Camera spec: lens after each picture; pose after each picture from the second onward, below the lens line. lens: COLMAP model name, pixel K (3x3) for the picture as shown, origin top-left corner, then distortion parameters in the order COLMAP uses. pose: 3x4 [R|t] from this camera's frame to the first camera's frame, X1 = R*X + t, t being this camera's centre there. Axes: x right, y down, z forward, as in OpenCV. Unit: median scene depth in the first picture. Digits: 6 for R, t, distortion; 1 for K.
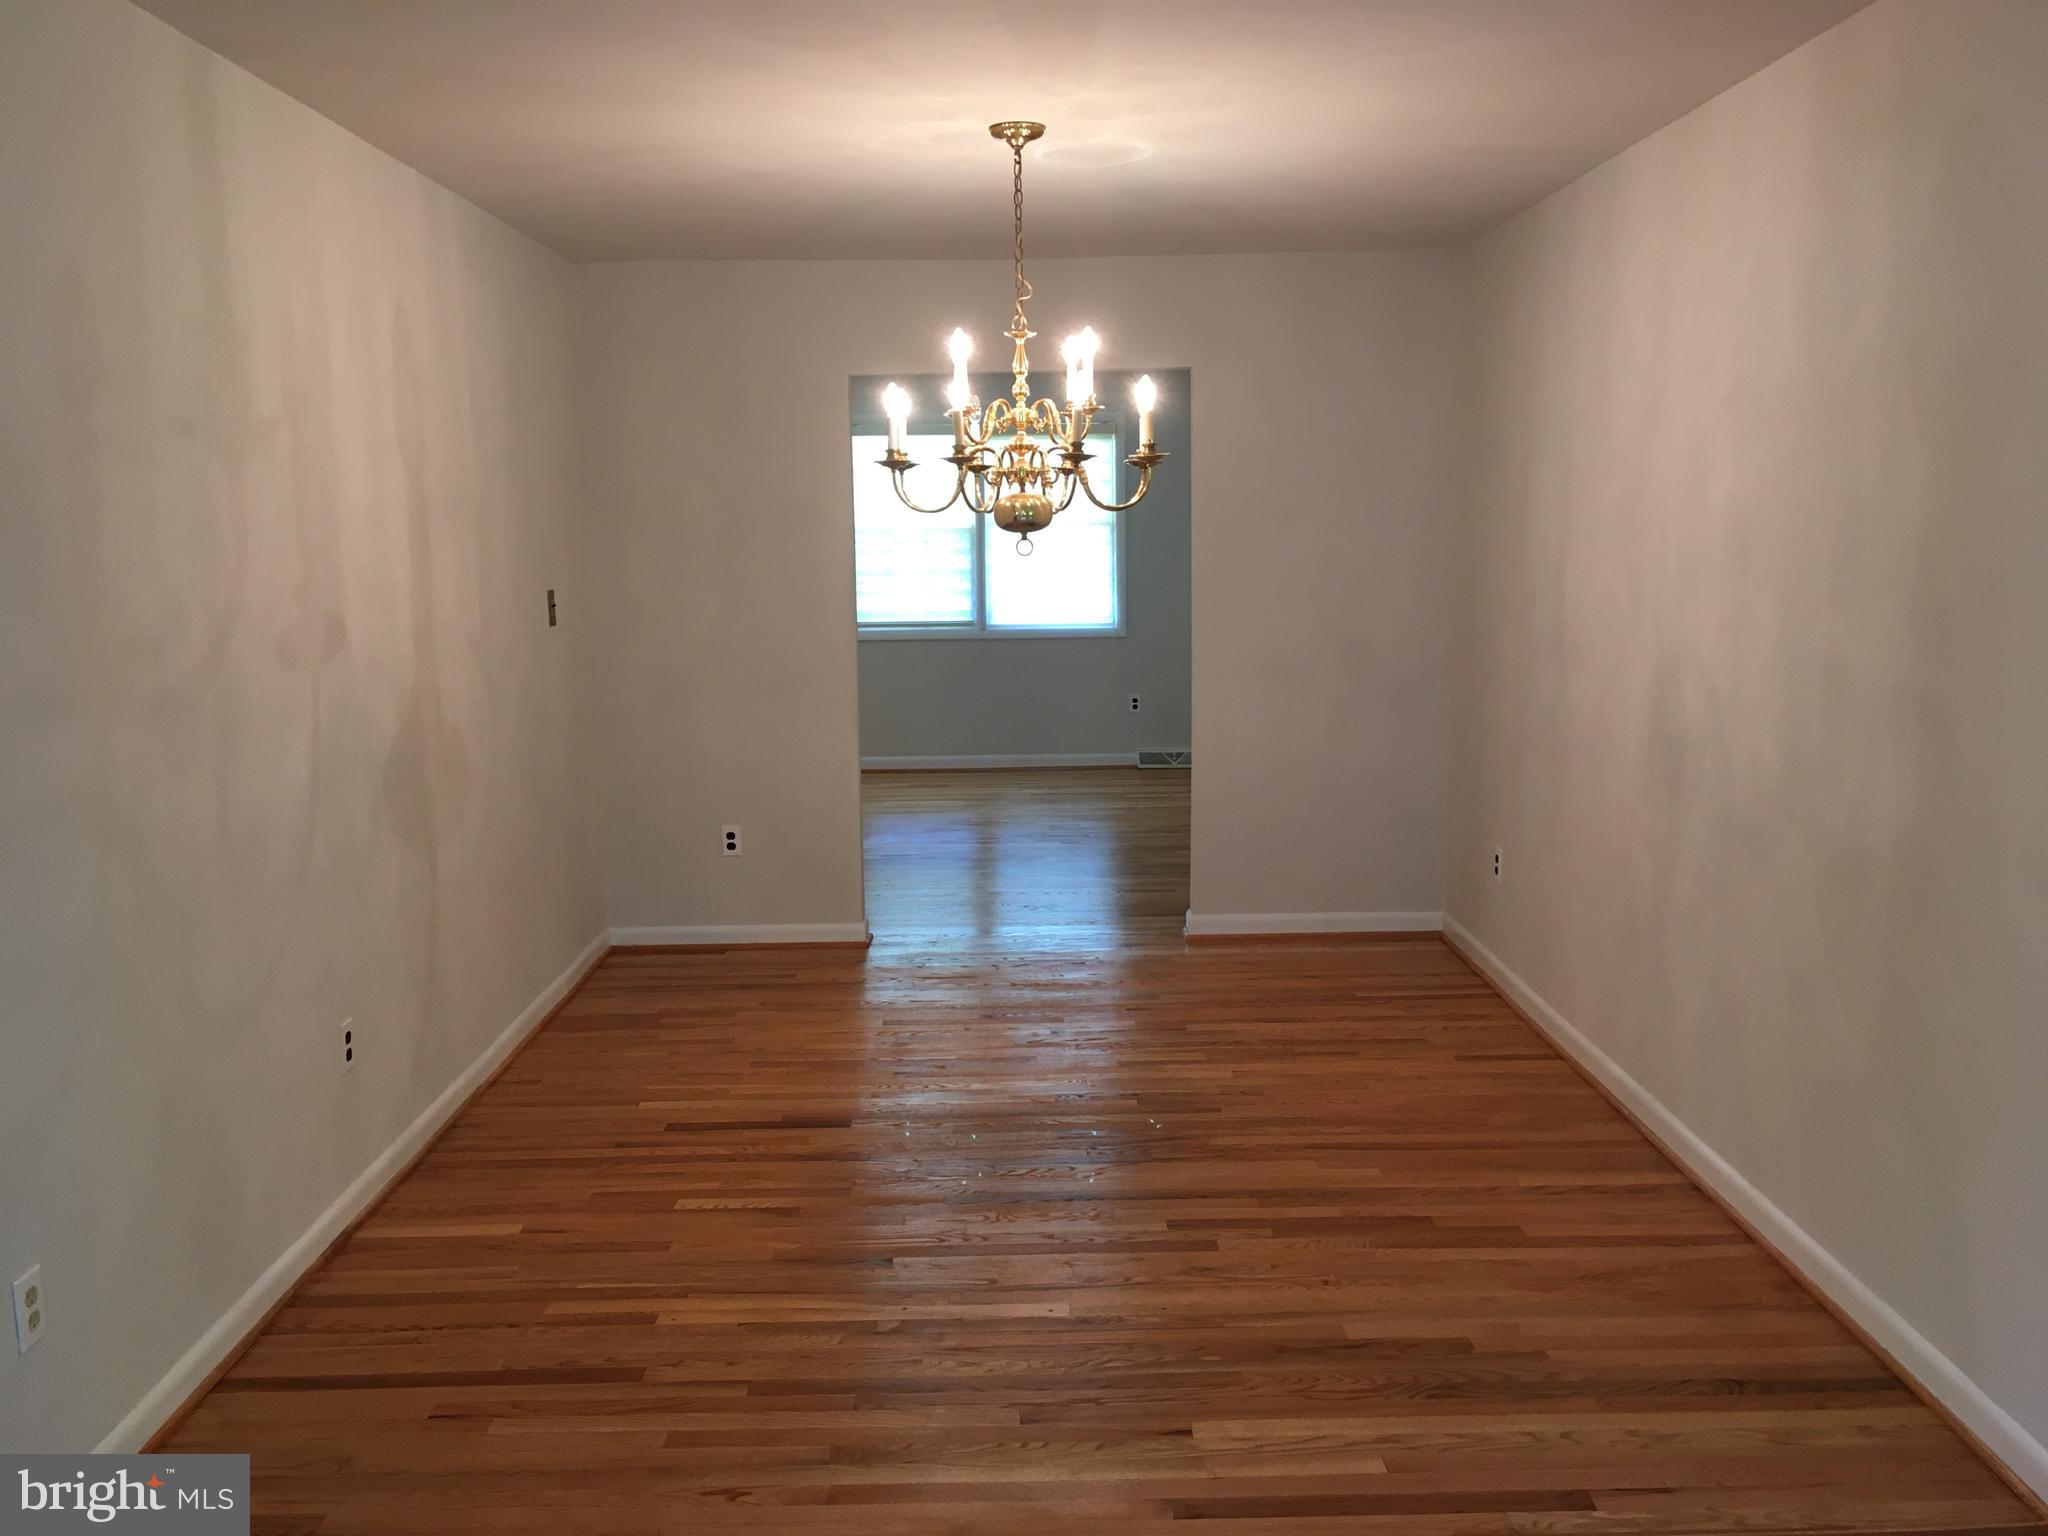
lens RADIAL K [[1729.6, 0, 1024.0], [0, 1729.6, 768.0], [0, 0, 1]] dist [0.119415, -0.194512]
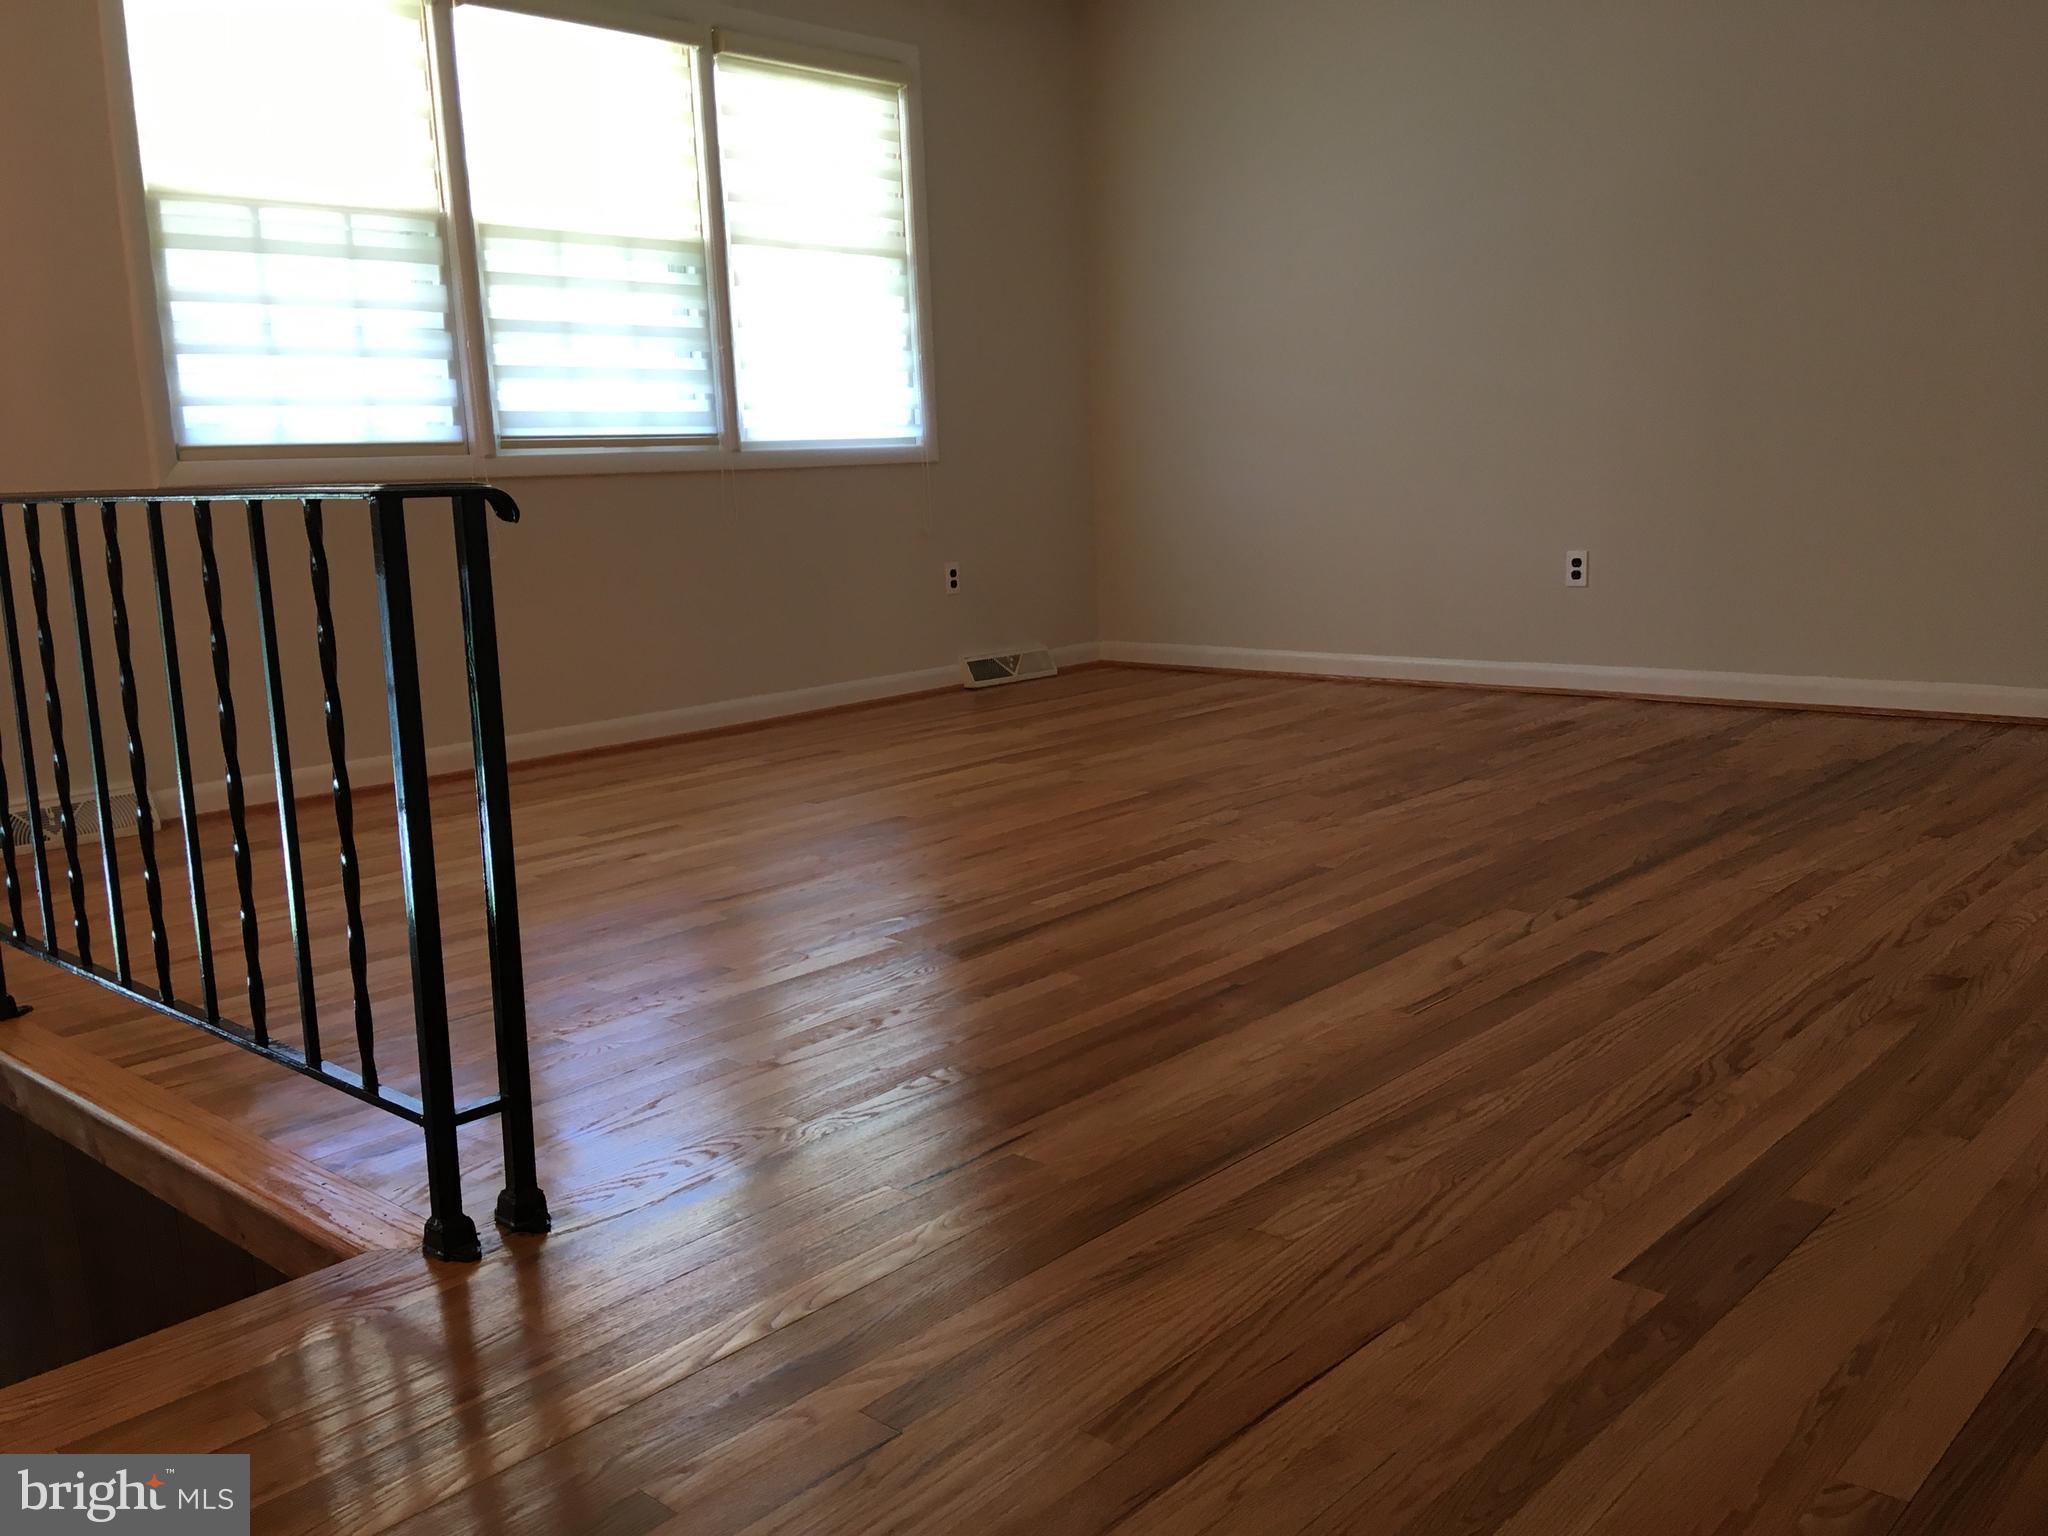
lens RADIAL K [[1729.6, 0, 1024.0], [0, 1729.6, 768.0], [0, 0, 1]] dist [0.119415, -0.194512]
pose [[0.701563, -0.143828, 0.697942, -0.333051], [0.082105, 0.989212, 0.121320, -0.042890], [-0.707861, -0.027809, 0.705804, 0.575980]]
